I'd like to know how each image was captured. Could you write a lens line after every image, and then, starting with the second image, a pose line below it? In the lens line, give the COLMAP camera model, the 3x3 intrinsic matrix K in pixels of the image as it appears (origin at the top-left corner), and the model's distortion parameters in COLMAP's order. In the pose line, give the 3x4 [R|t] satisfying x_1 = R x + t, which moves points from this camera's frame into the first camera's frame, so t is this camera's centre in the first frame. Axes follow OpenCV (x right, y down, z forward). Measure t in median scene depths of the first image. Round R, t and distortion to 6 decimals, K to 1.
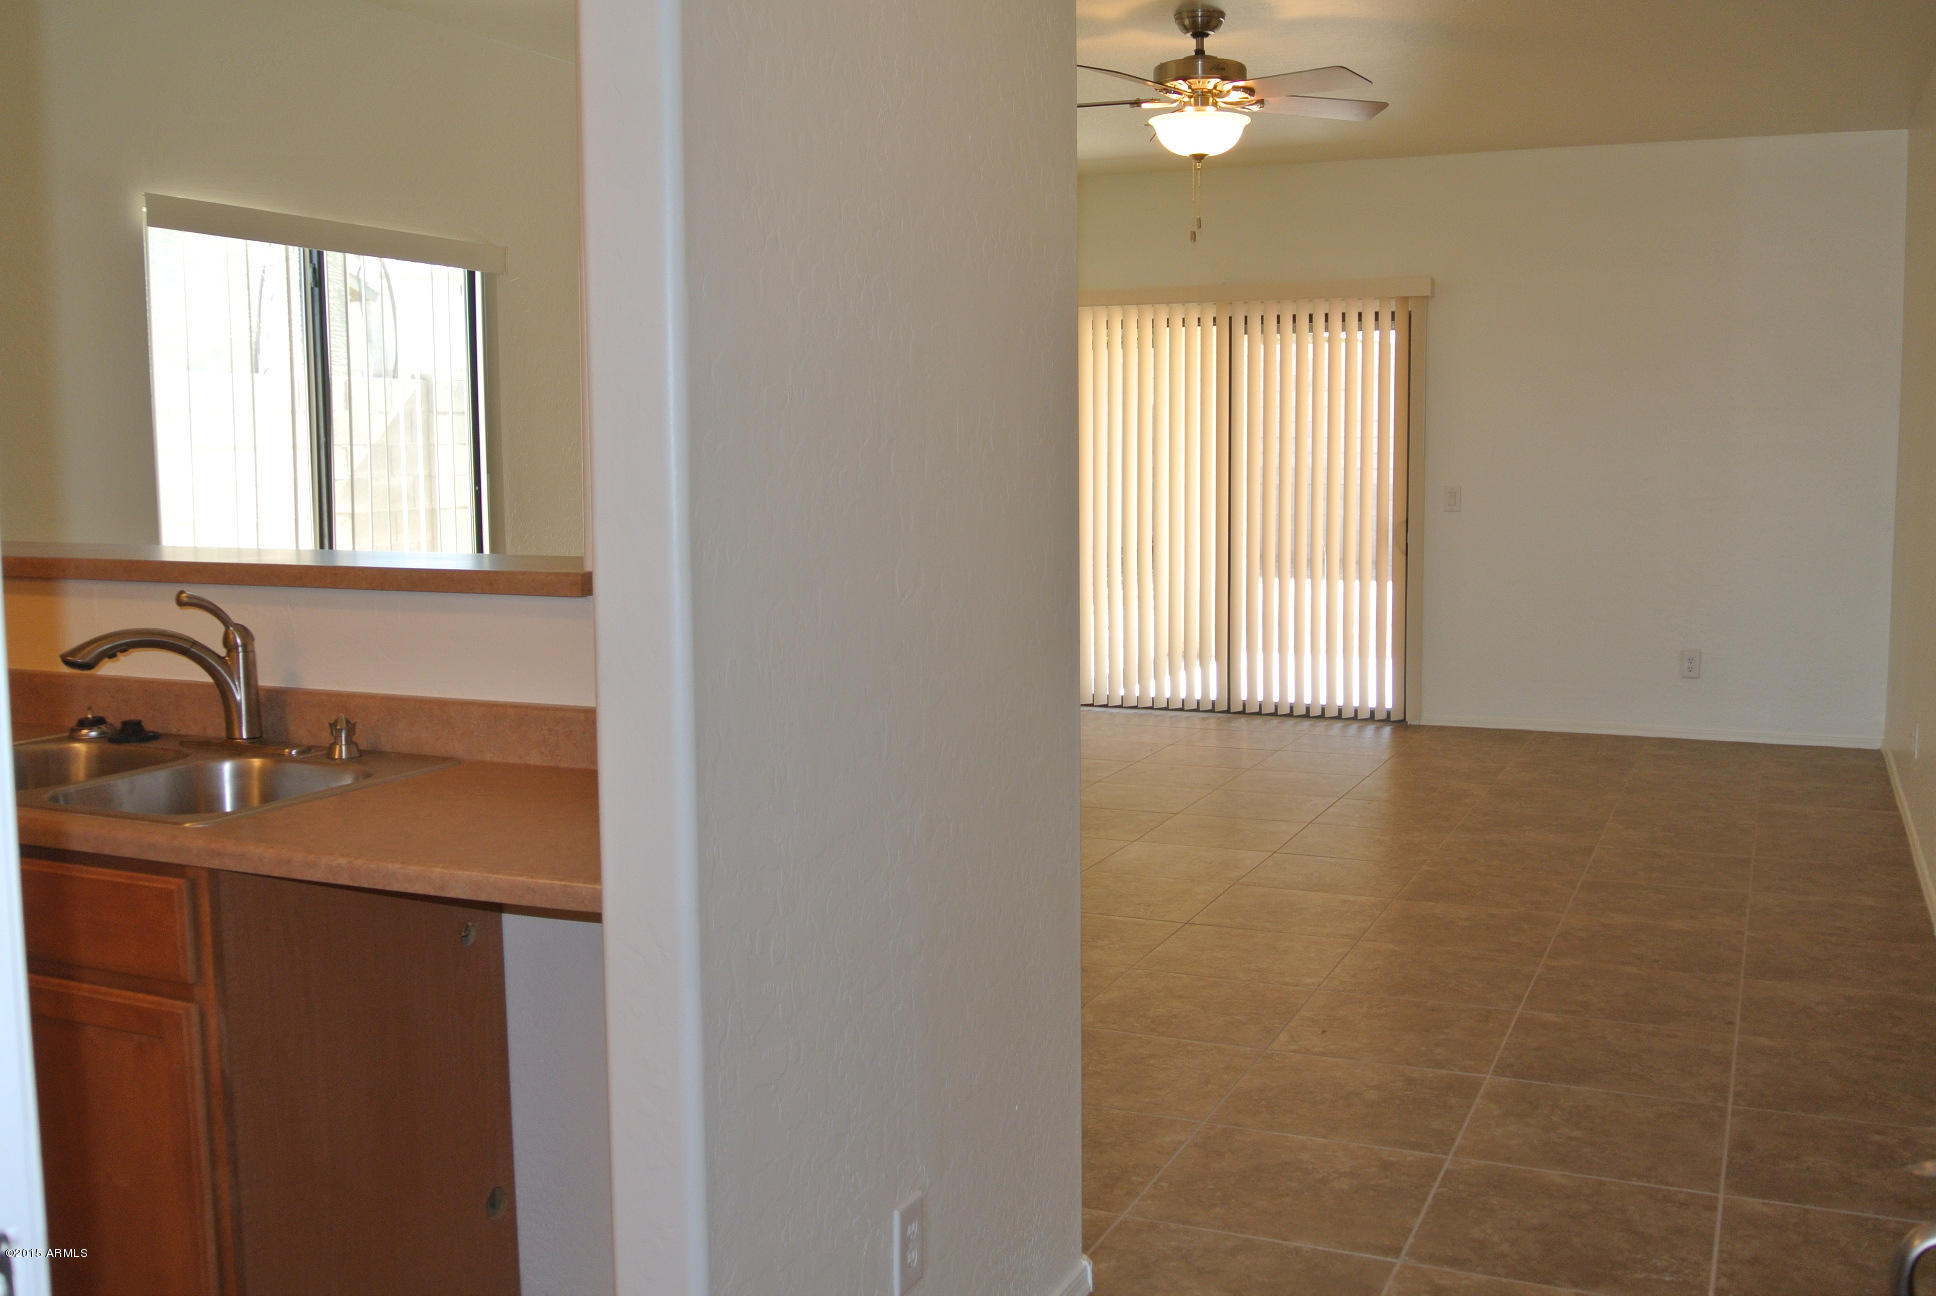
lens RADIAL K [[1874.7, 0, 968.2], [0, 1874.7, 637.3], [0, 0, 1]] dist [-0.057971, 0.000000]
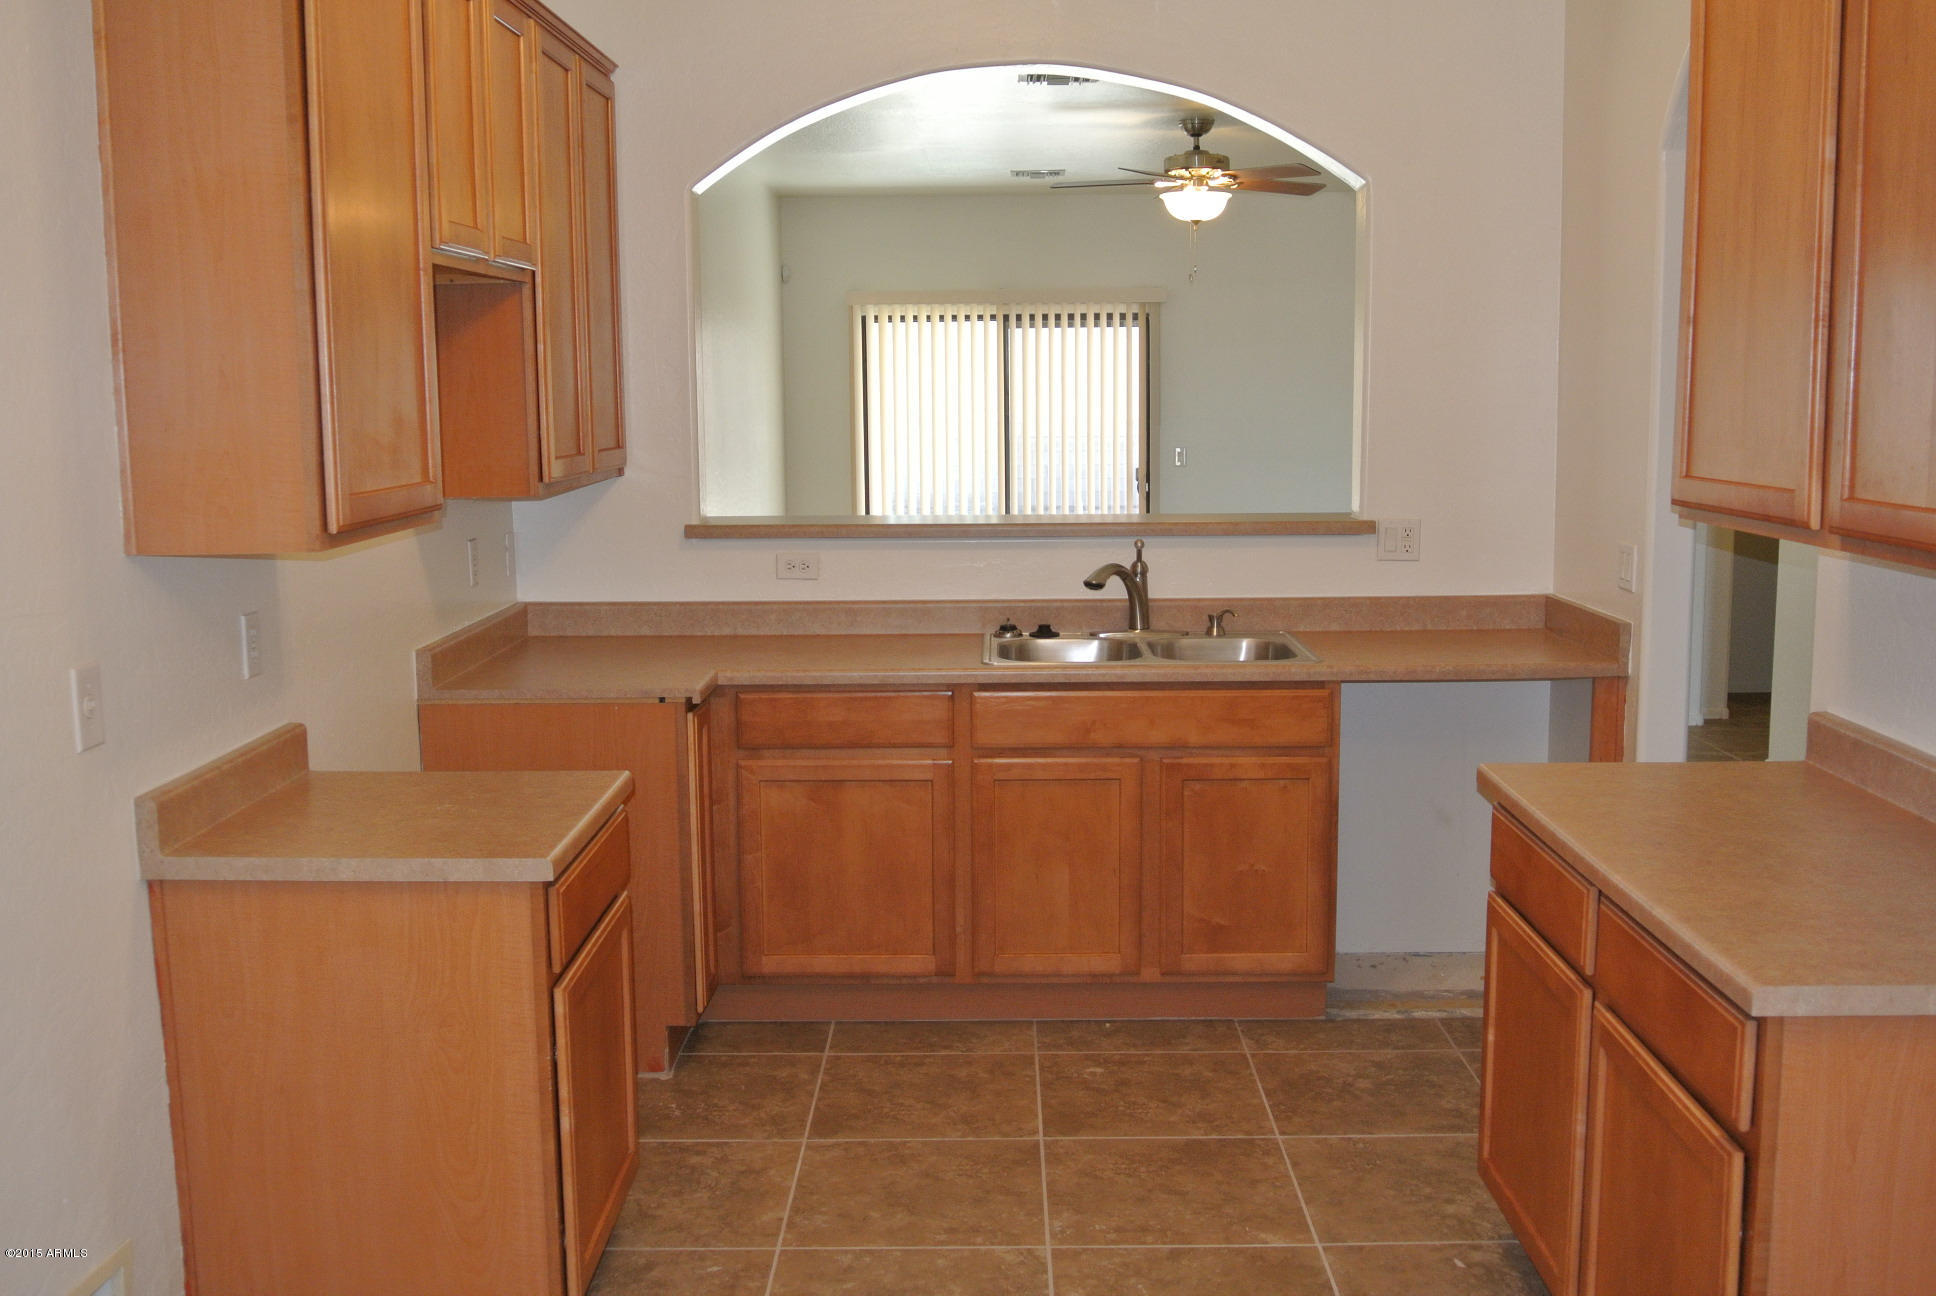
lens RADIAL K [[1874.7, 0, 1004.2], [0, 1874.7, 623.5], [0, 0, 1]] dist [-0.057971, 0.000000]
pose [[0.914567, -0.055264, 0.400642, -0.602583], [0.047240, 0.998436, 0.029886, -0.003089], [-0.401667, -0.008406, 0.915747, -0.243229]]
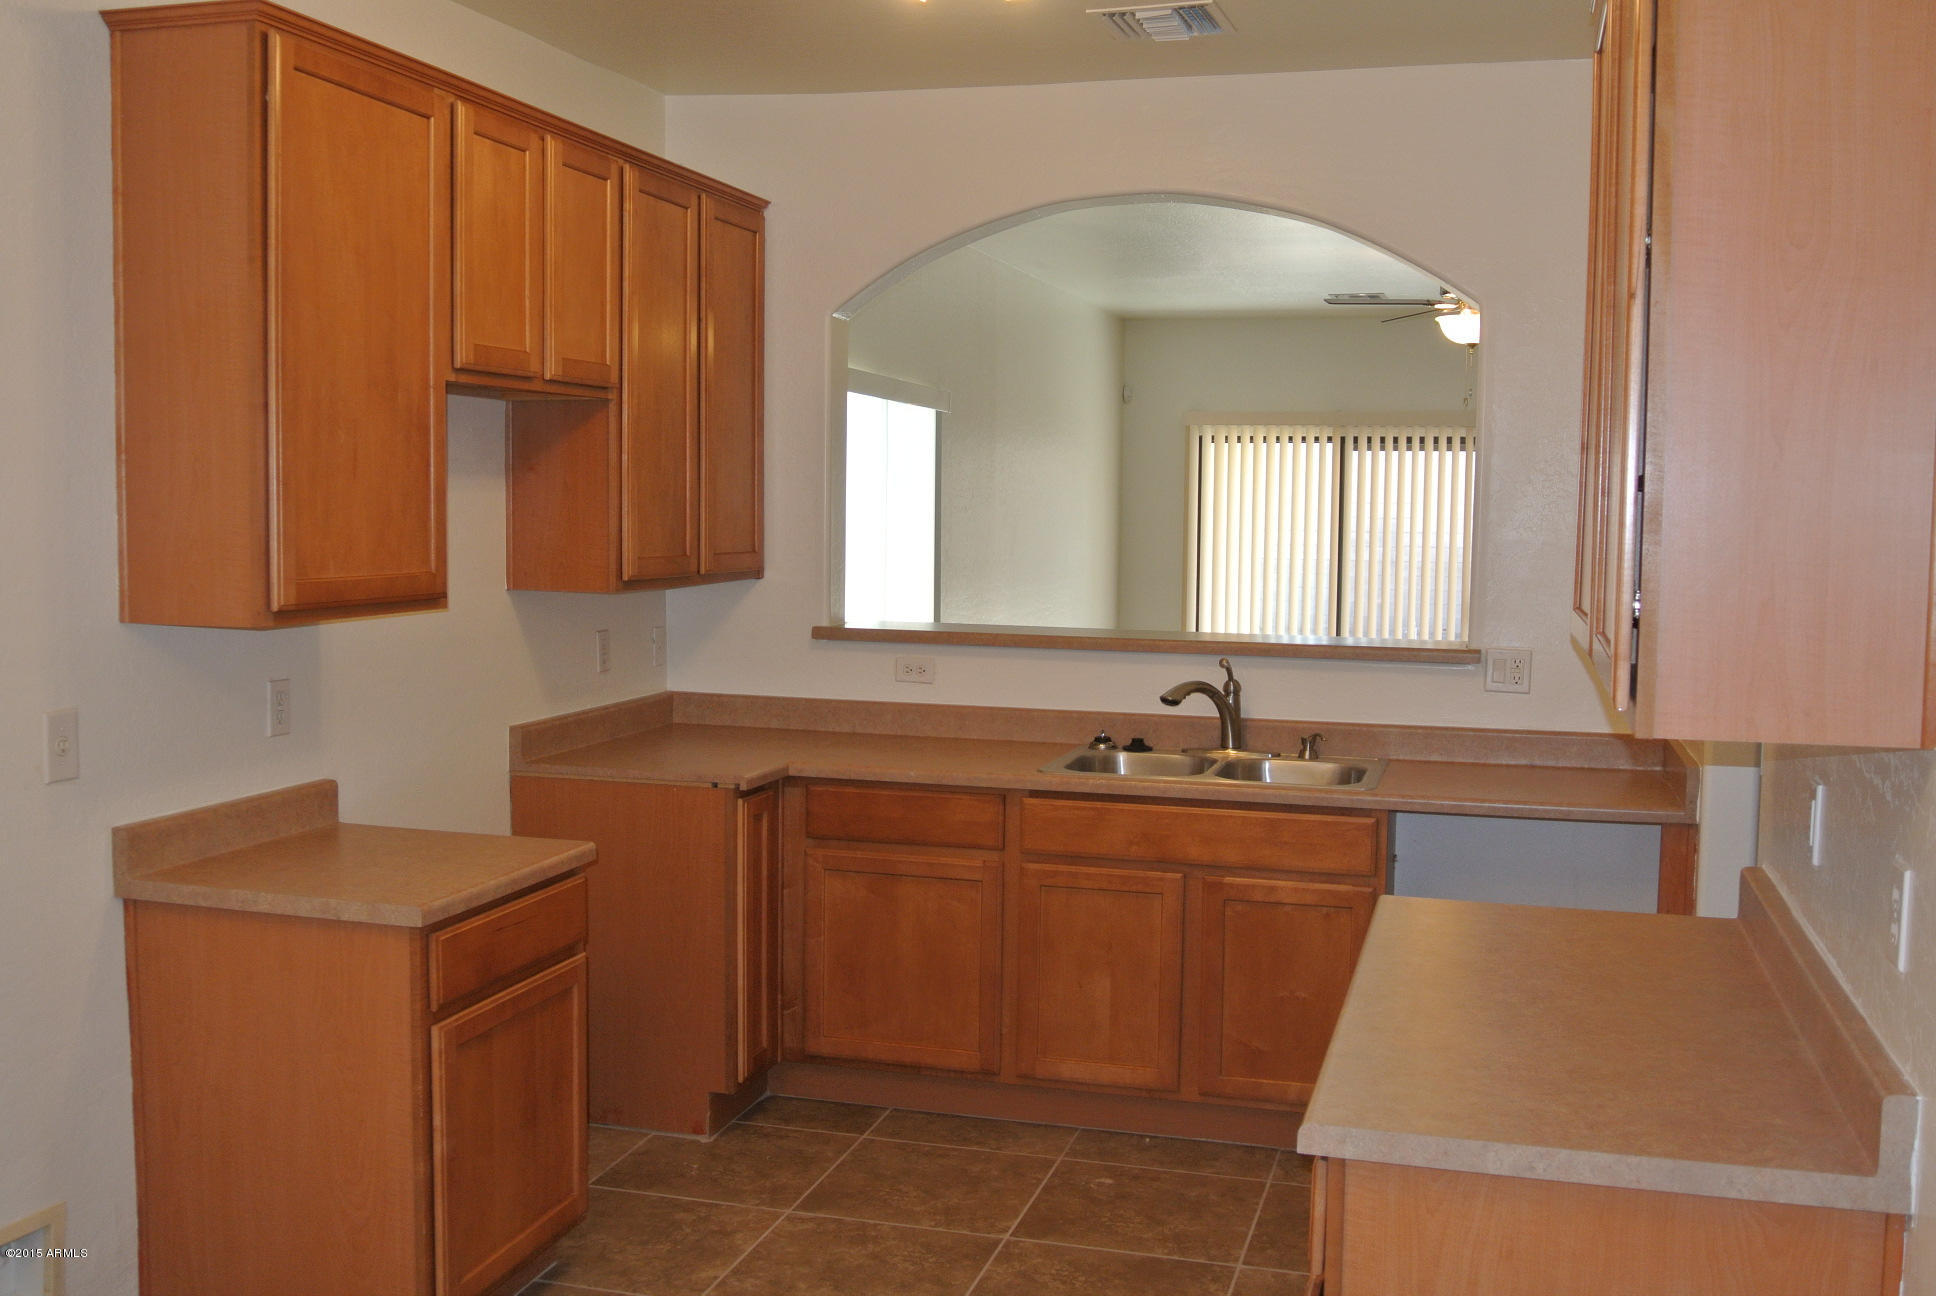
lens RADIAL K [[1874.7, 0, 1004.8], [0, 1874.7, 629.8], [0, 0, 1]] dist [-0.057971, 0.000000]
pose [[0.988631, 0.007633, 0.150170, -0.433794], [-0.002287, 0.999358, -0.035741, 0.004841], [-0.150346, 0.034992, 0.988014, -0.317785]]
